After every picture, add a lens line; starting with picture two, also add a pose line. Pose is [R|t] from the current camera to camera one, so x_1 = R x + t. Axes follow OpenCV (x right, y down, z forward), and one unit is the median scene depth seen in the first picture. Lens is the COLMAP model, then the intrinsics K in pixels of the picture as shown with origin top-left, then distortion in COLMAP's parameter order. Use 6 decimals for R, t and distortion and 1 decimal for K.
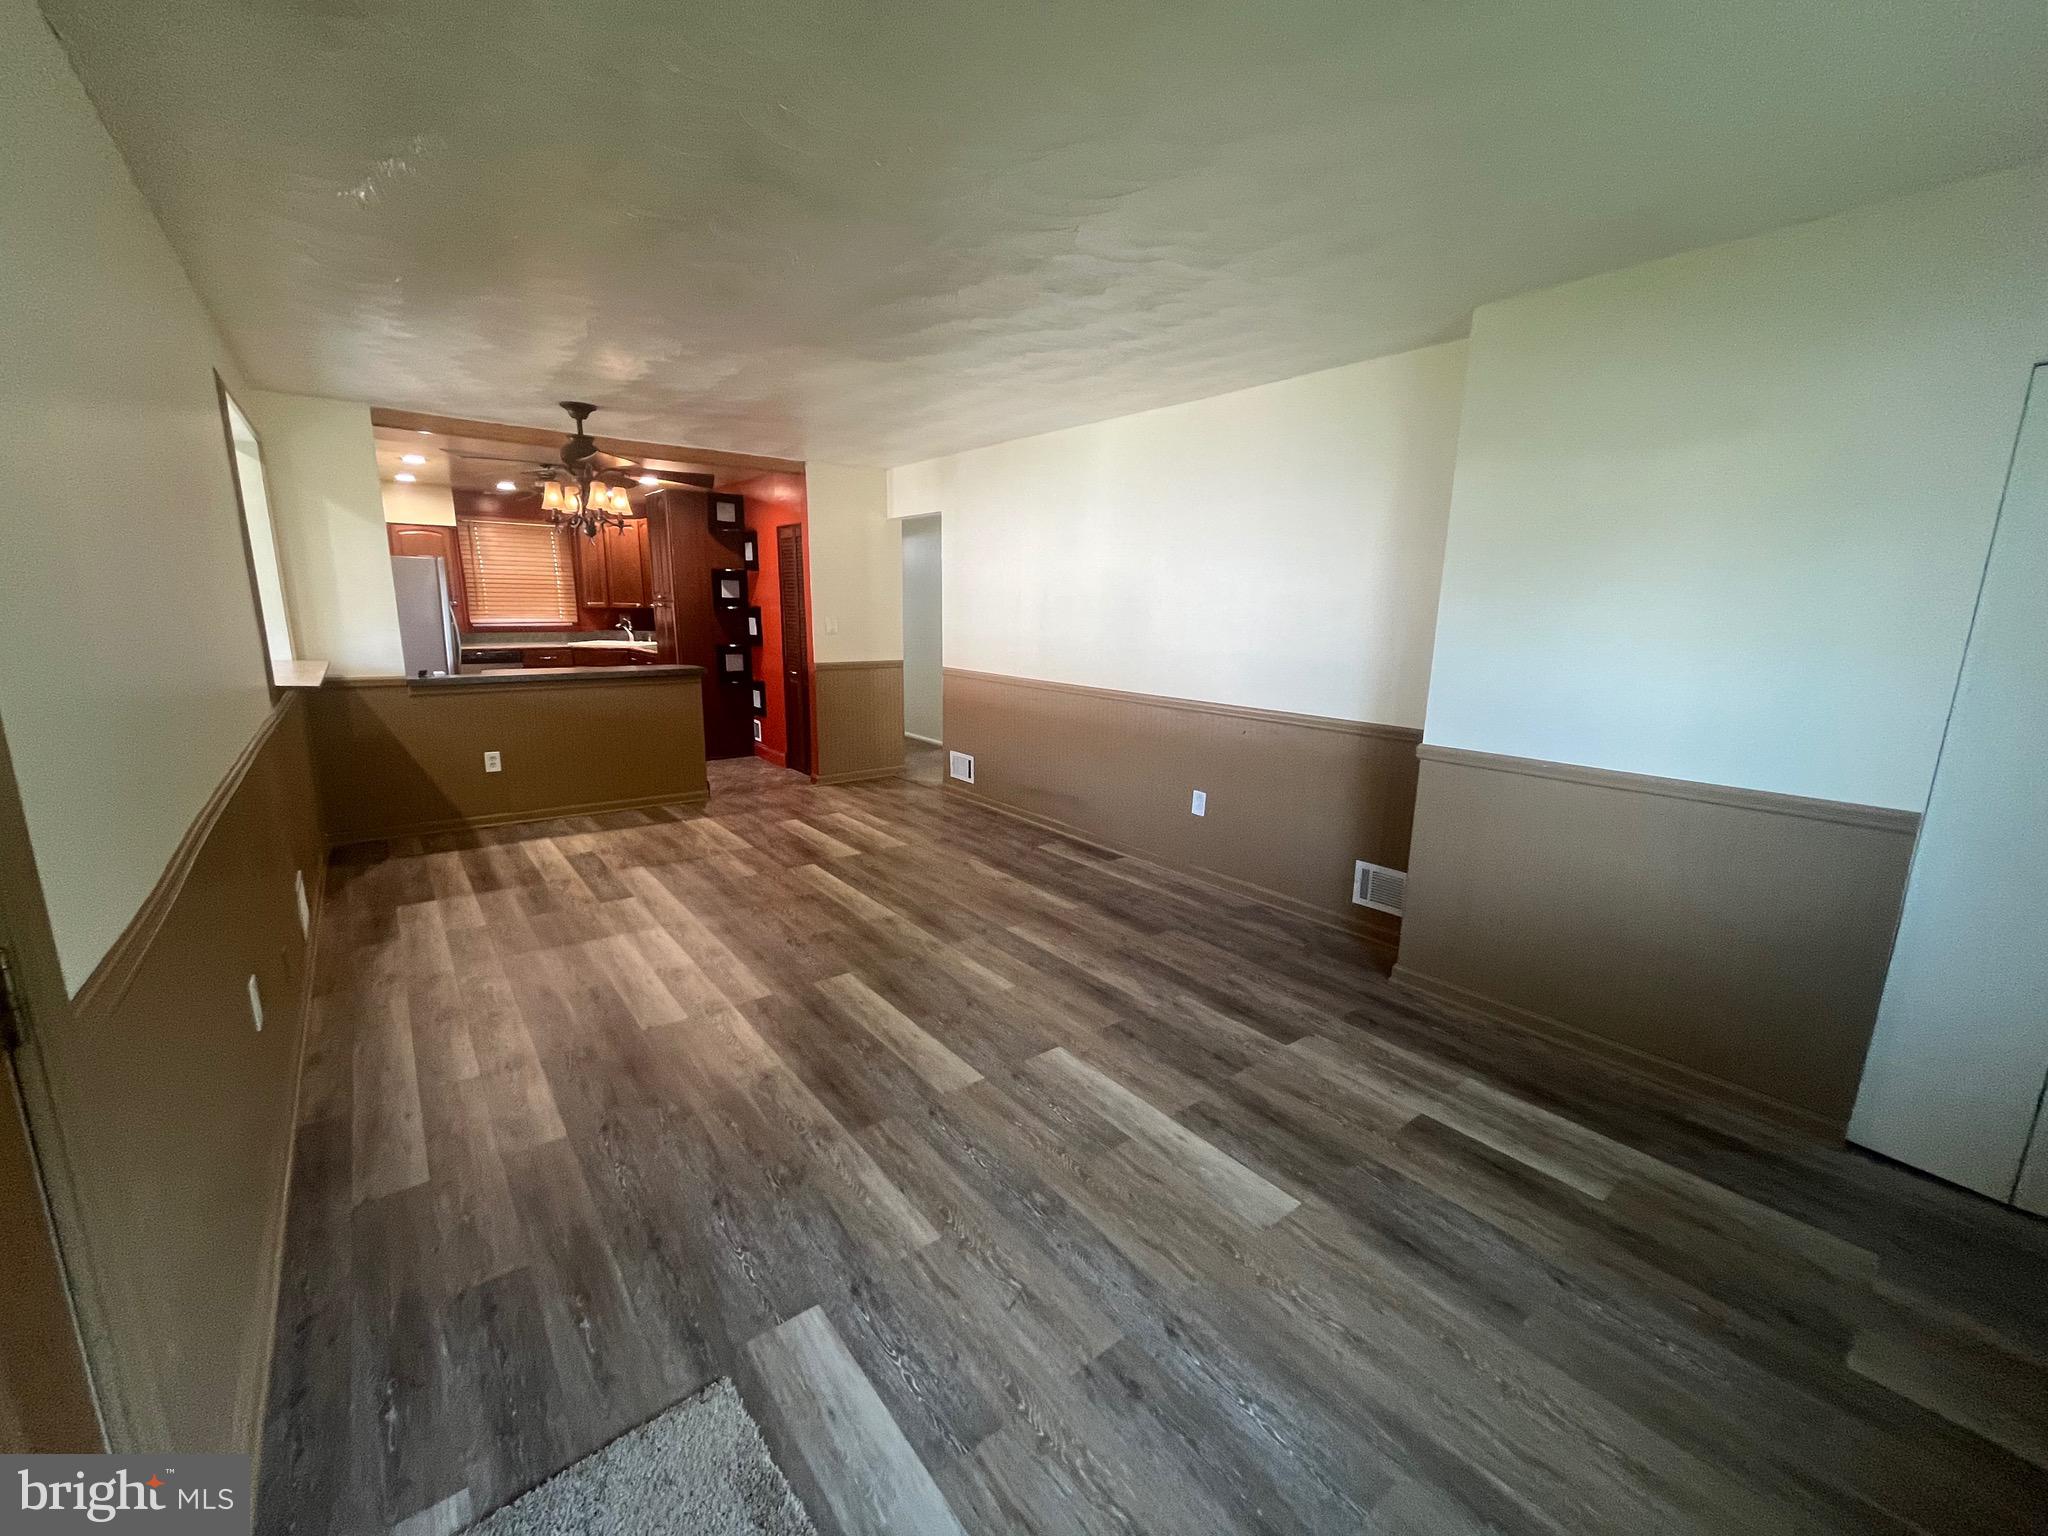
lens RADIAL K [[827.0, 0, 1027.8], [0, 827.0, 776.1], [0, 0, 1]] dist [-0.000995, 0.000237]
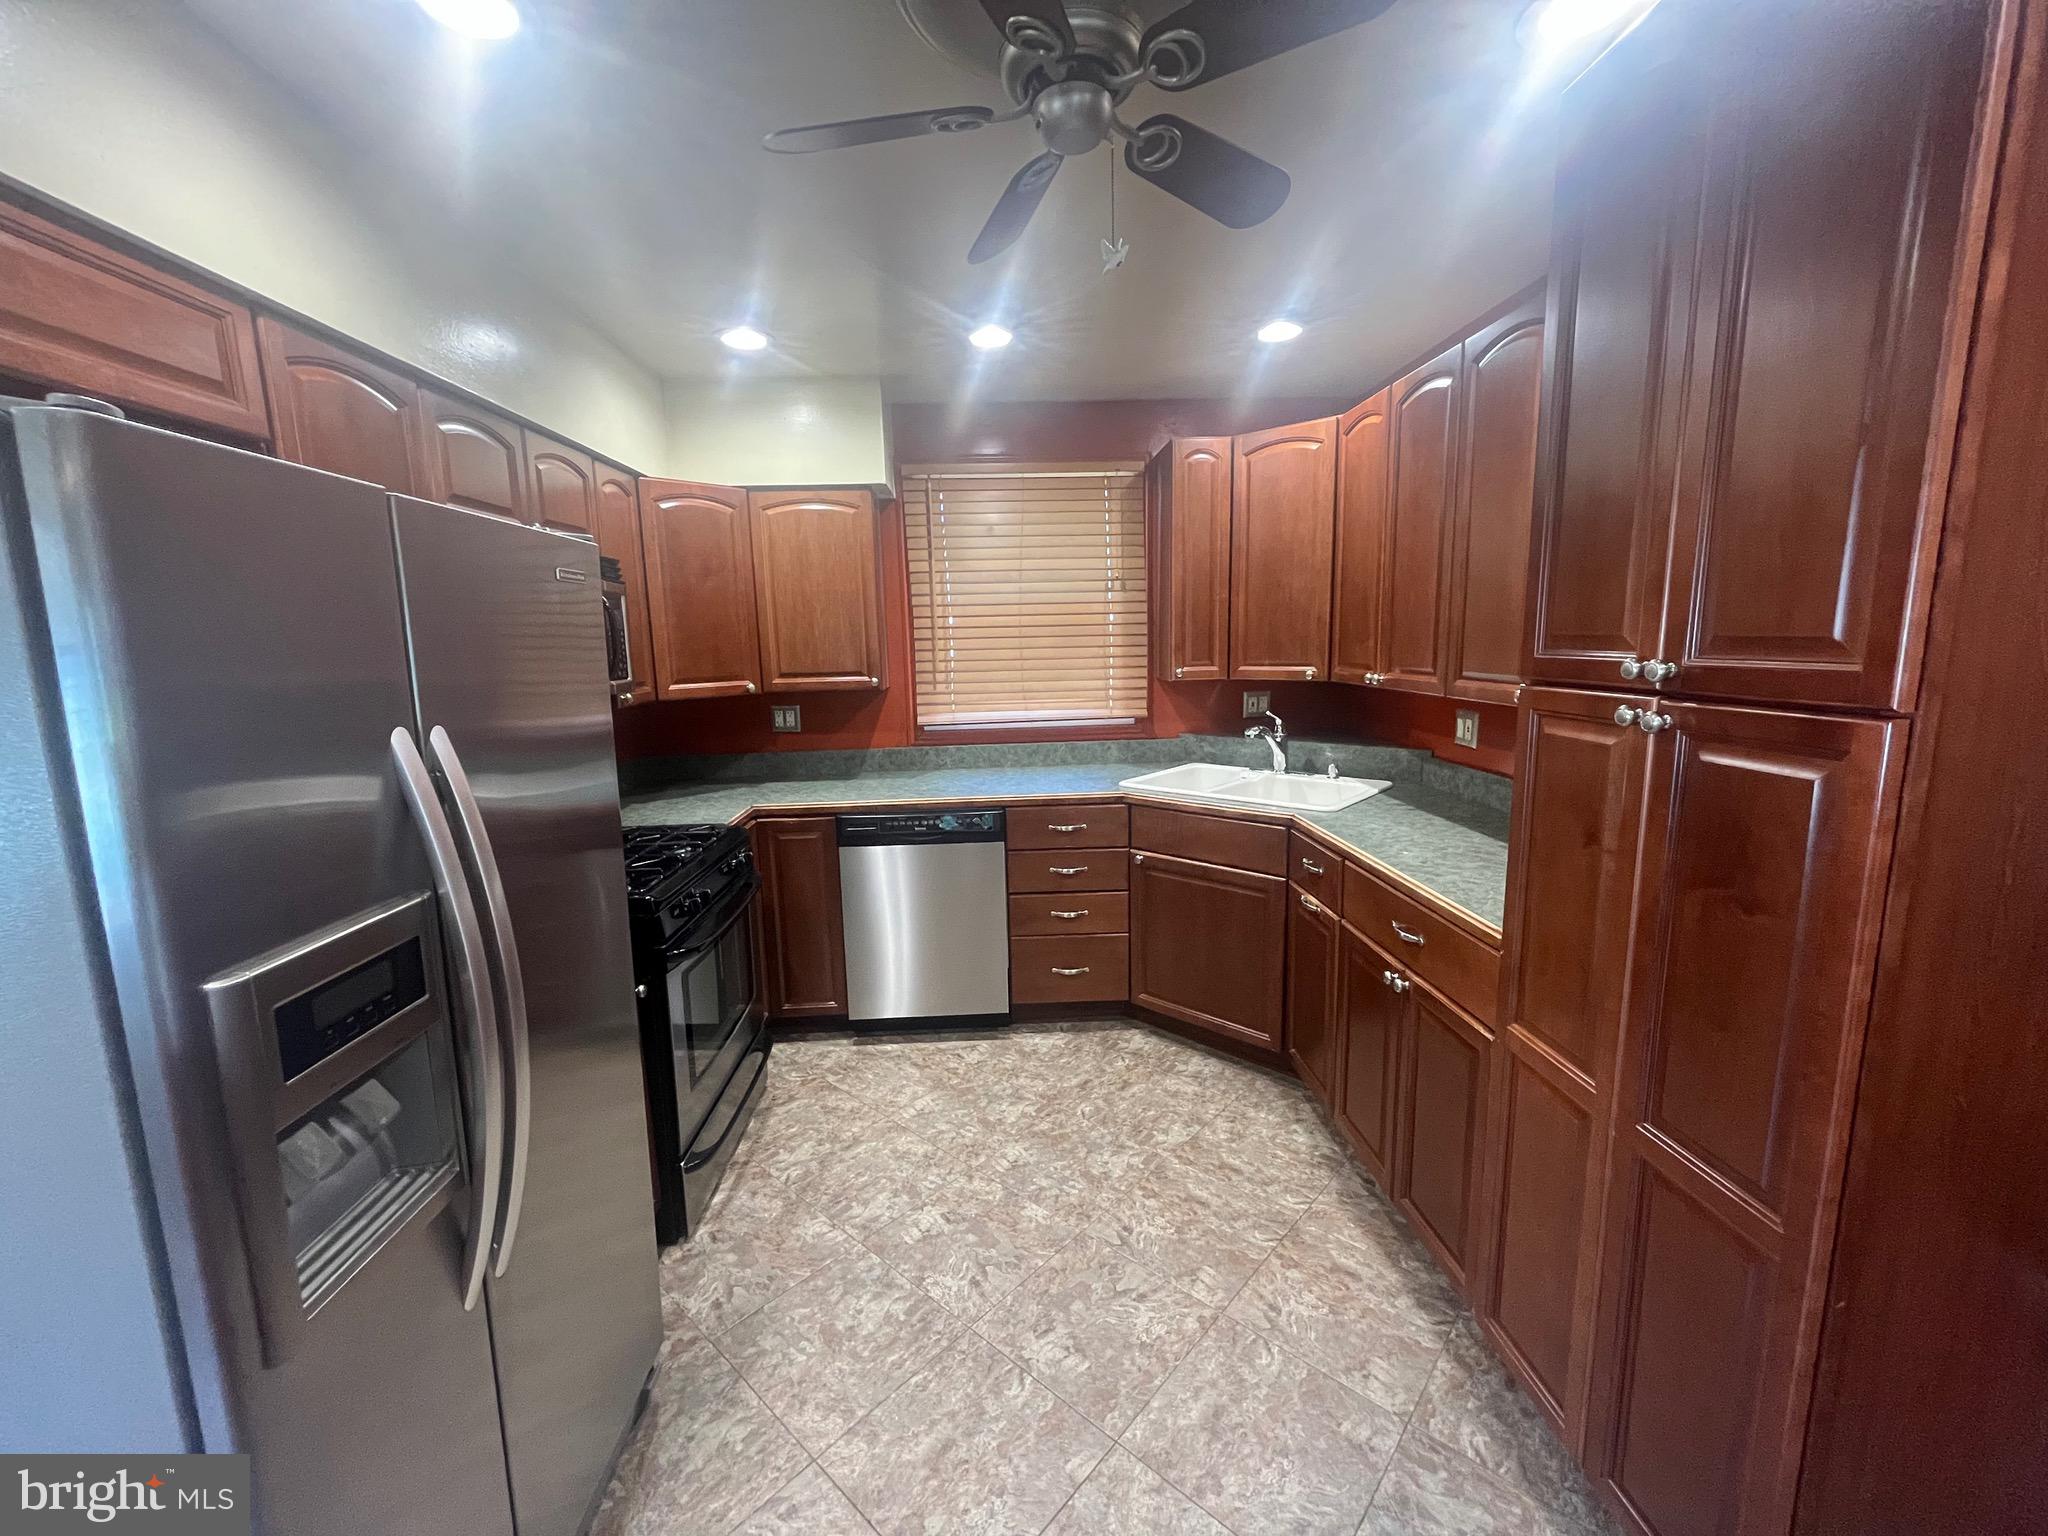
lens RADIAL K [[827.0, 0, 1027.1], [0, 827.0, 778.0], [0, 0, 1]] dist [-0.000995, 0.000237]
pose [[0.811905, 0.061376, -0.580554, -0.451924], [-0.082929, 0.996499, -0.010627, -0.186084], [0.577869, 0.056773, 0.814153, 0.812726]]
